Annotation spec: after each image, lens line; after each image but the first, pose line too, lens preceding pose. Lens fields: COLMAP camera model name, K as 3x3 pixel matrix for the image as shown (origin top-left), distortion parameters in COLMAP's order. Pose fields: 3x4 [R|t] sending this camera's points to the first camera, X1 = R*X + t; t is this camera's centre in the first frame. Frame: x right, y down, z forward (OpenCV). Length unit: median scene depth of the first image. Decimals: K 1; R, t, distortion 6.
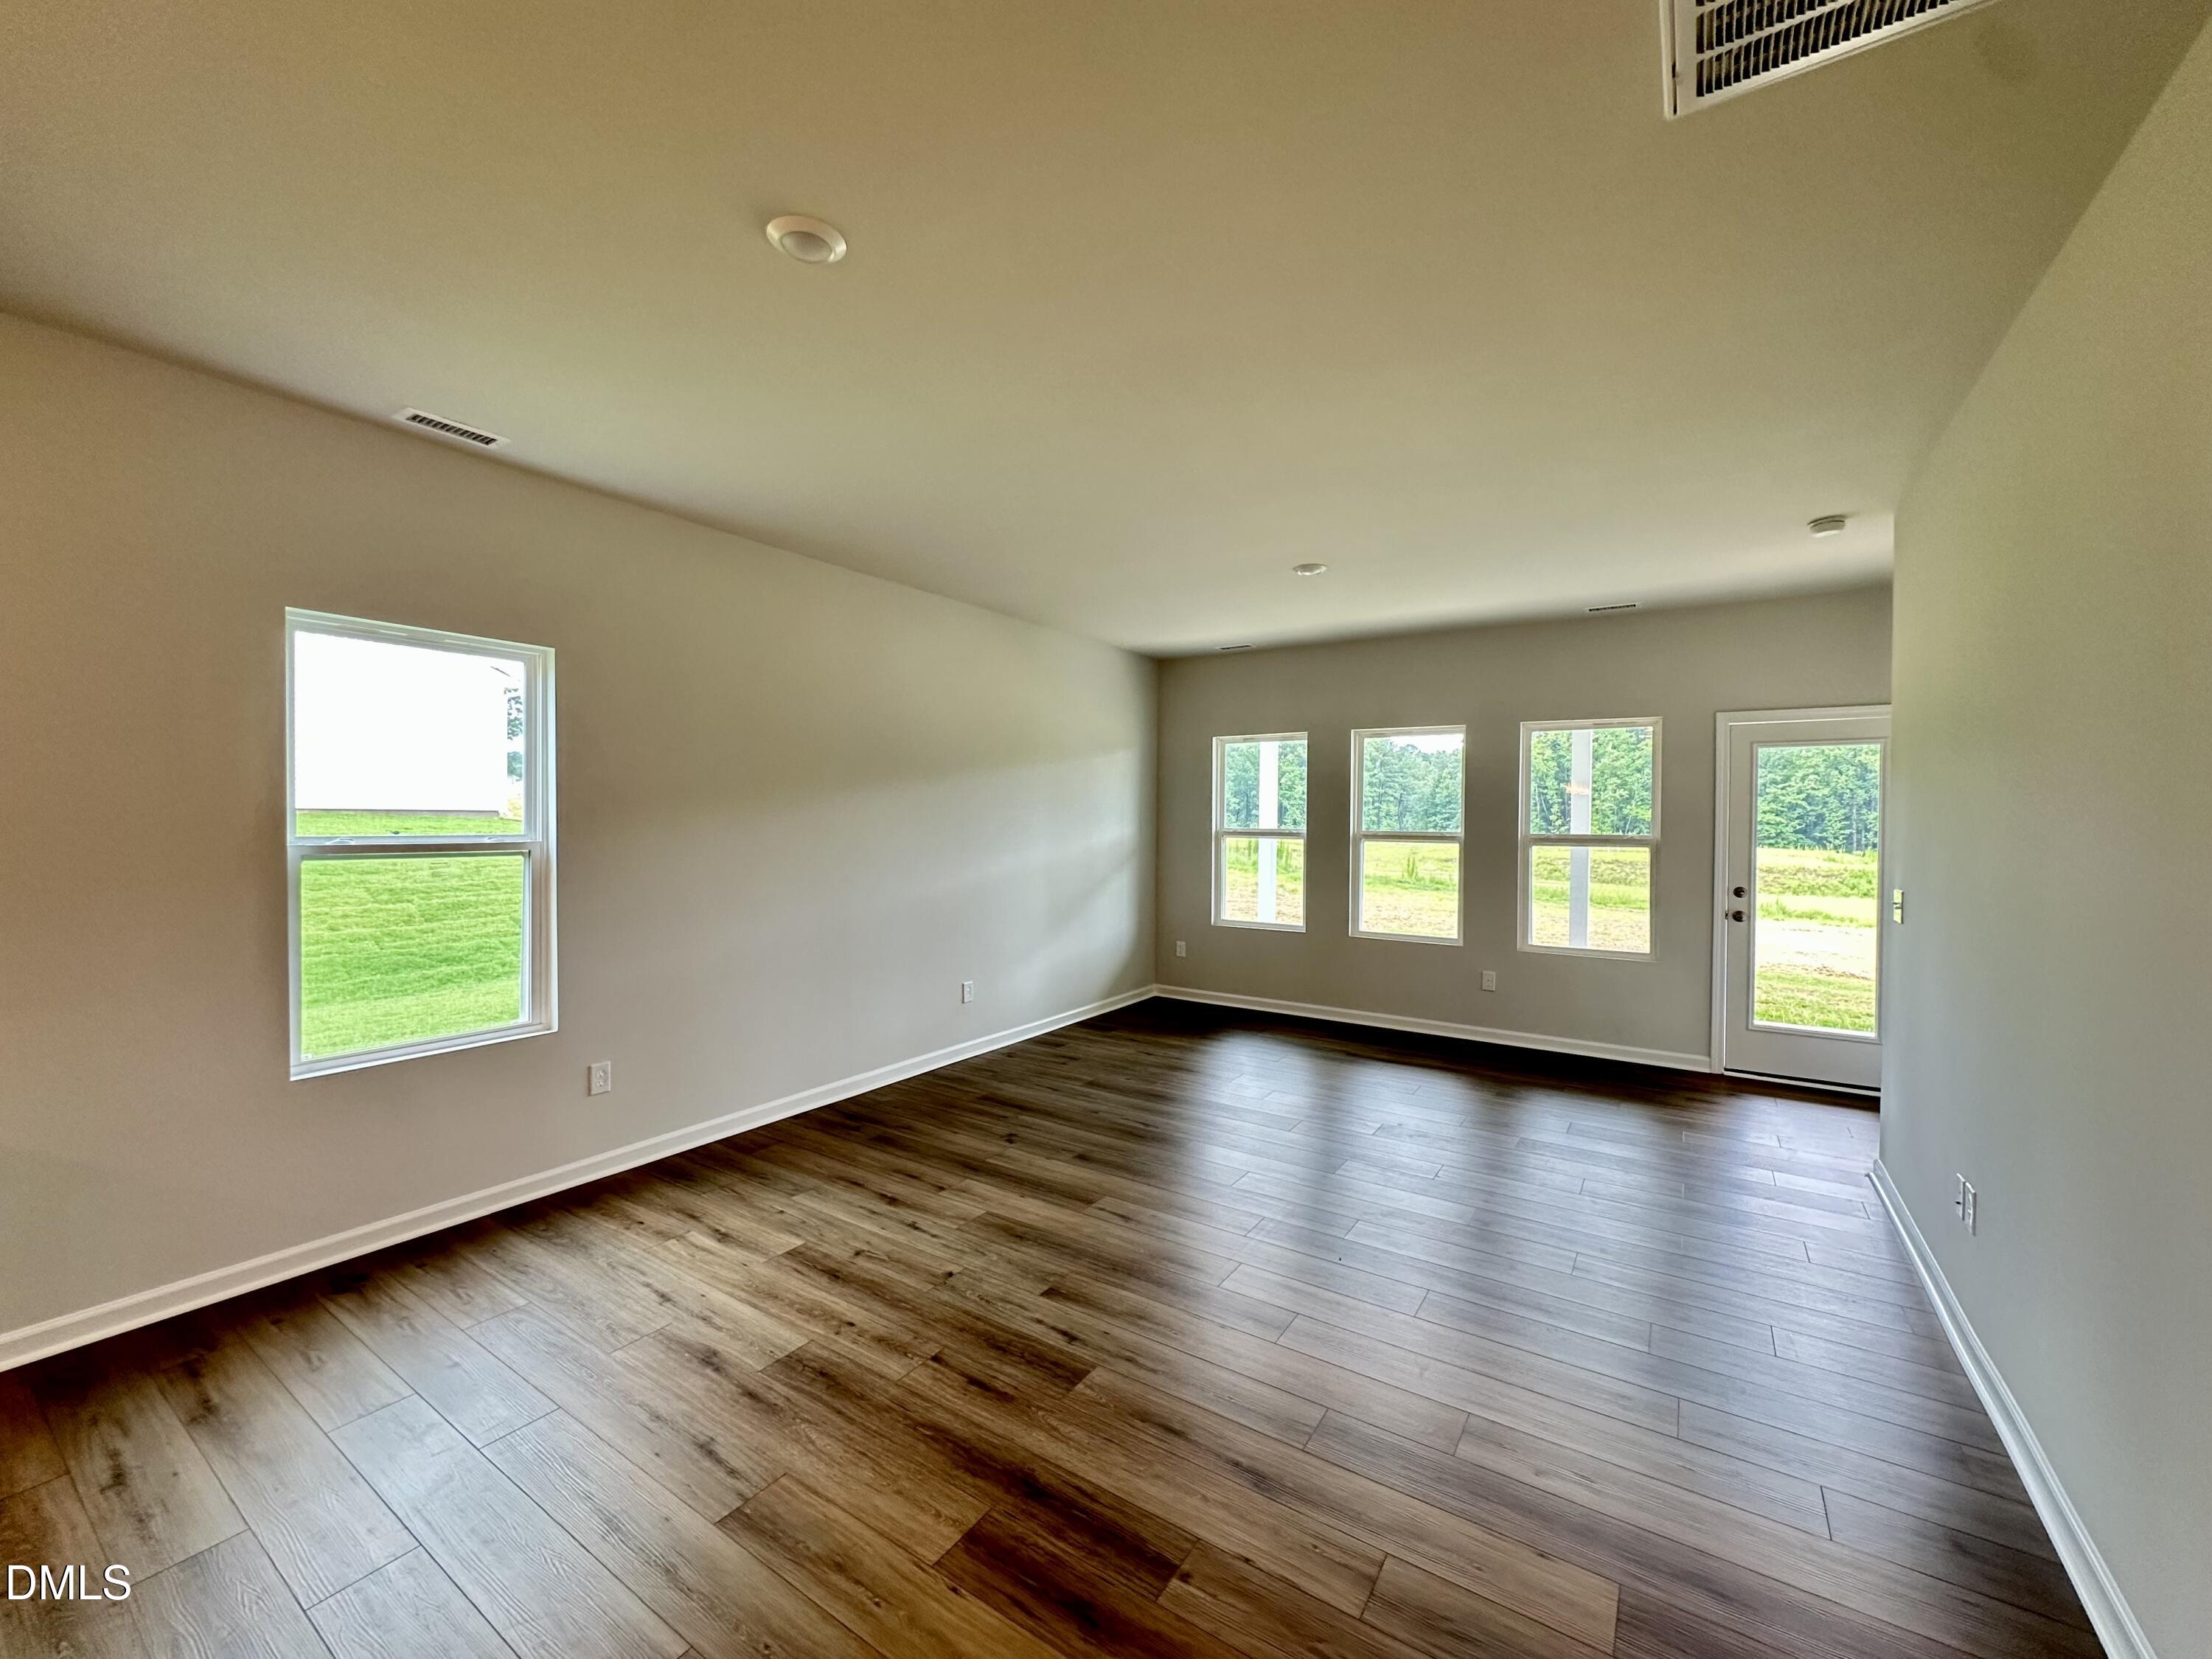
lens RADIAL K [[892.9, 0, 1104.5], [0, 892.9, 847.1], [0, 0, 1]] dist [-0.001451, -0.000093]
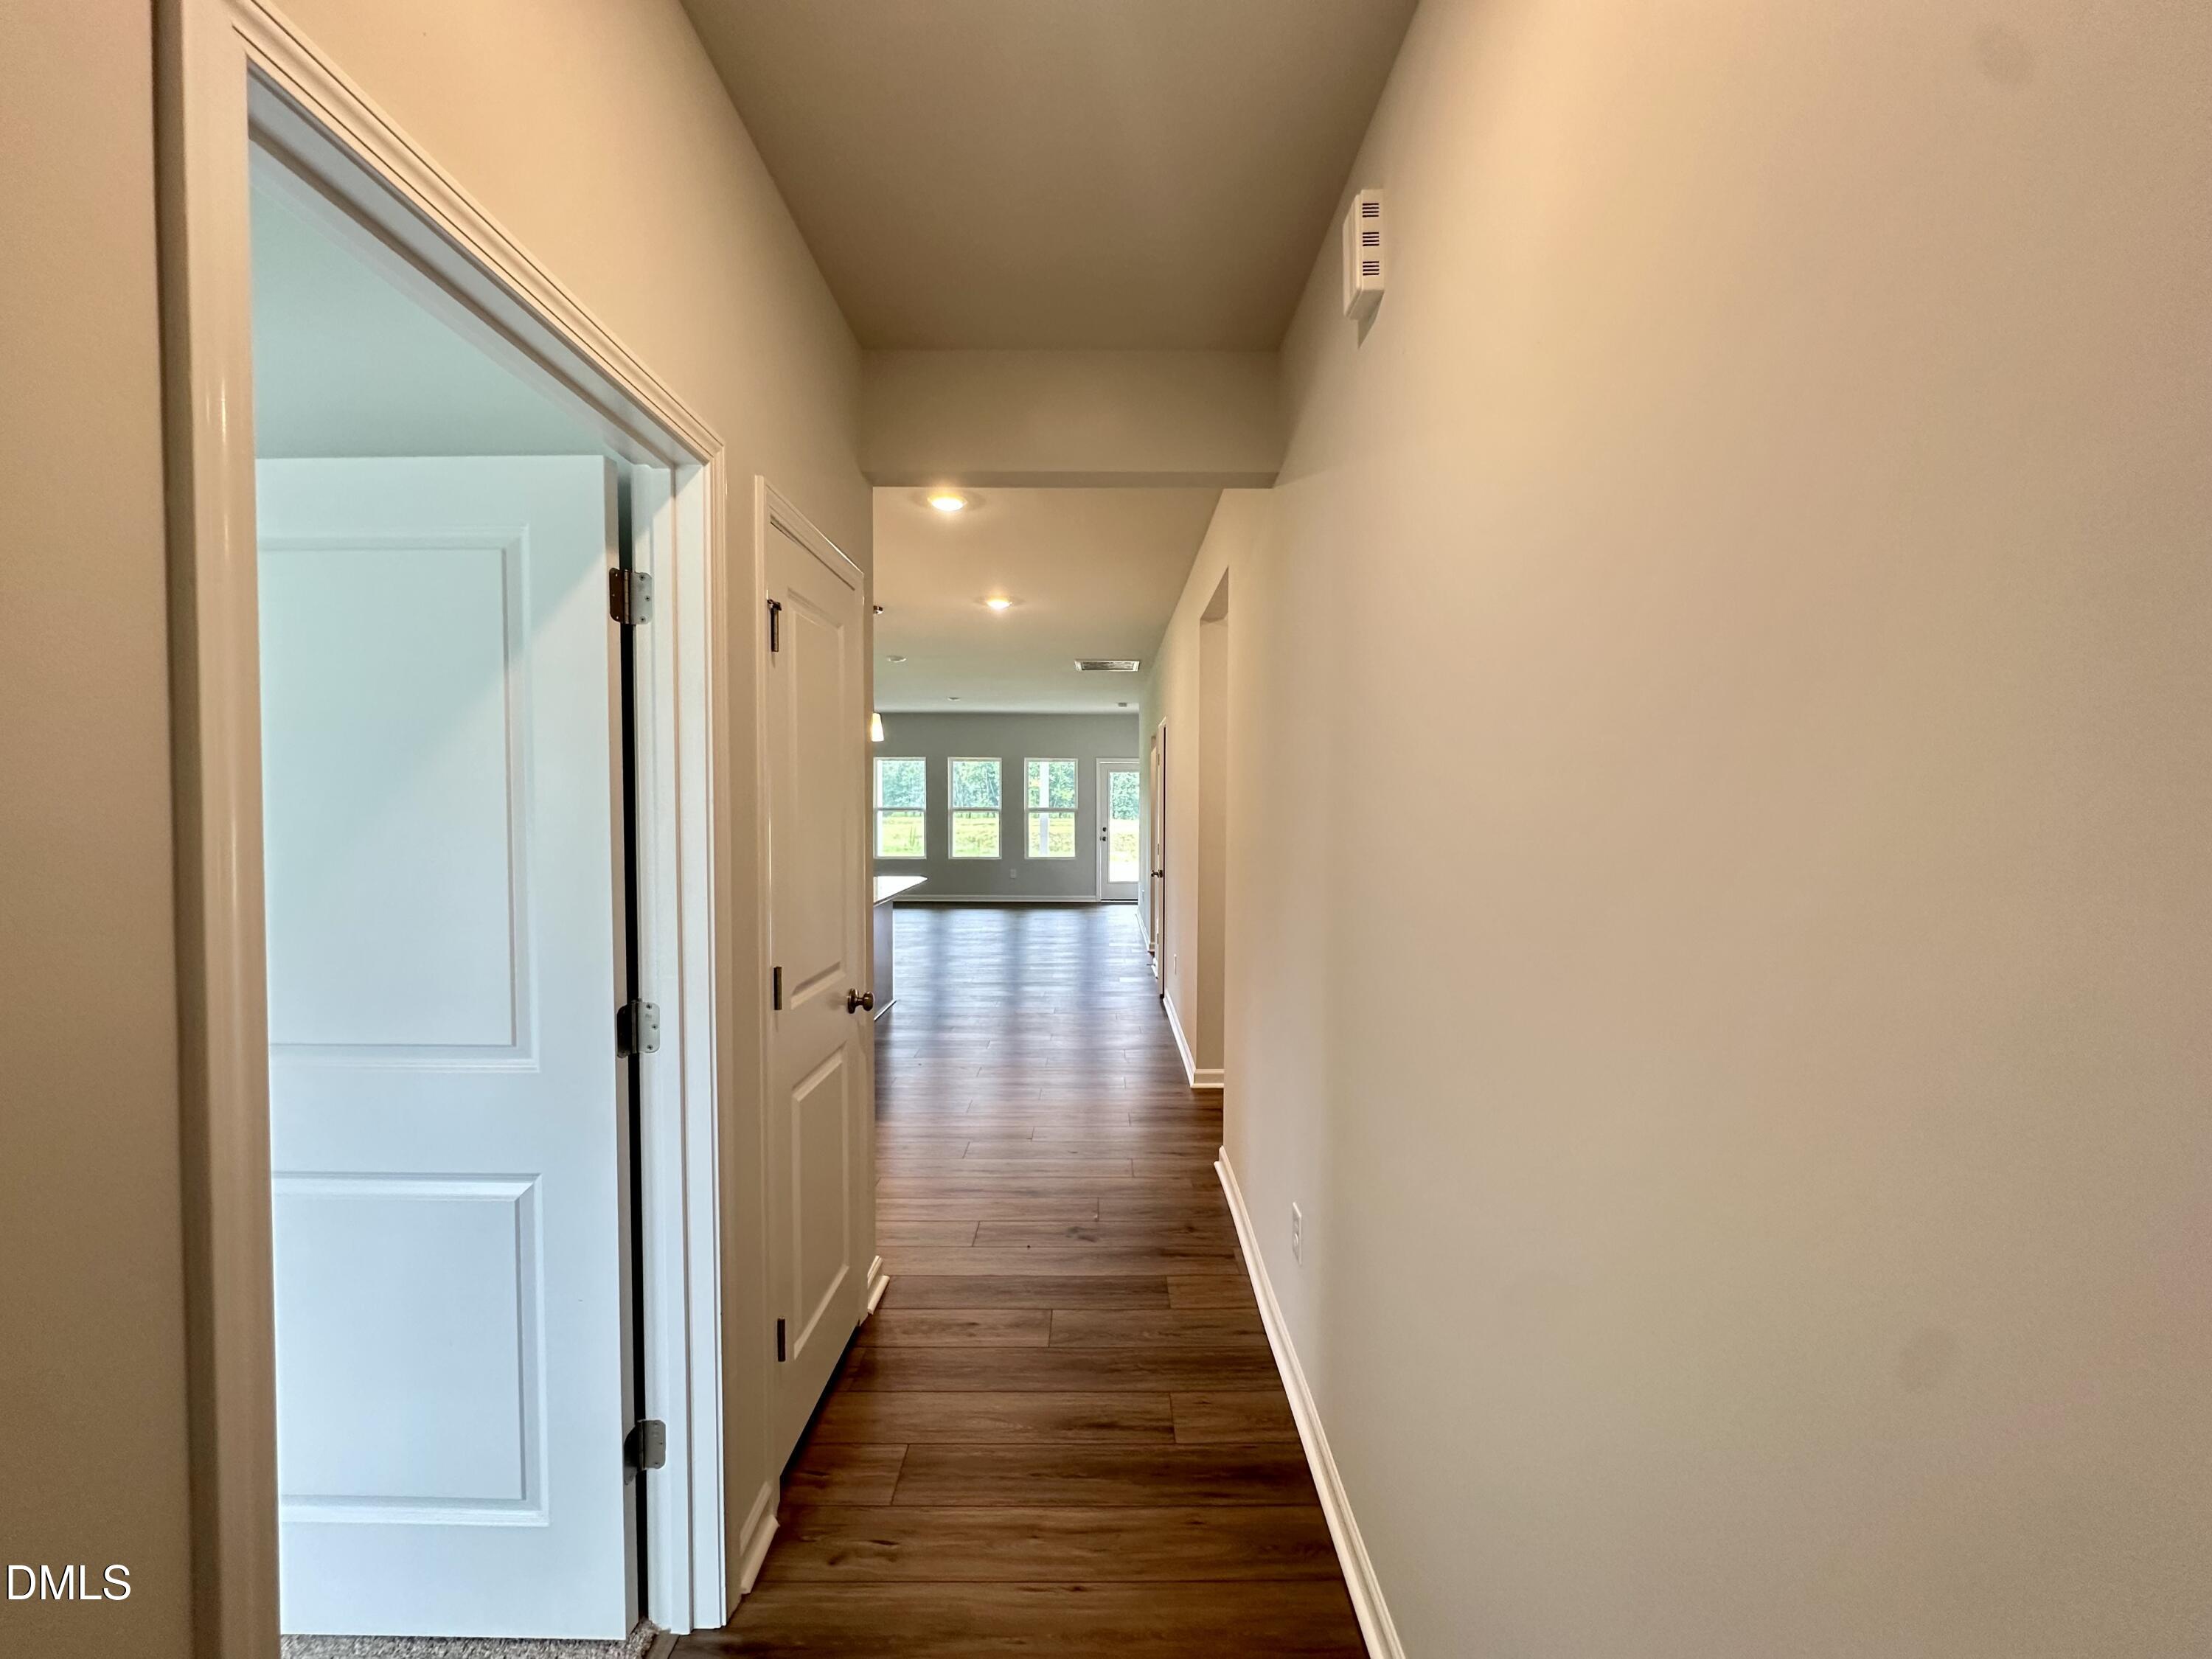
lens RADIAL K [[892.9, 0, 1107.0], [0, 892.9, 826.1], [0, 0, 1]] dist [-0.001451, -0.000093]
pose [[0.831031, -0.026536, 0.555593, -0.652210], [0.027835, 0.999594, 0.006109, 0.025223], [-0.555529, 0.010388, 0.831432, -1.053456]]
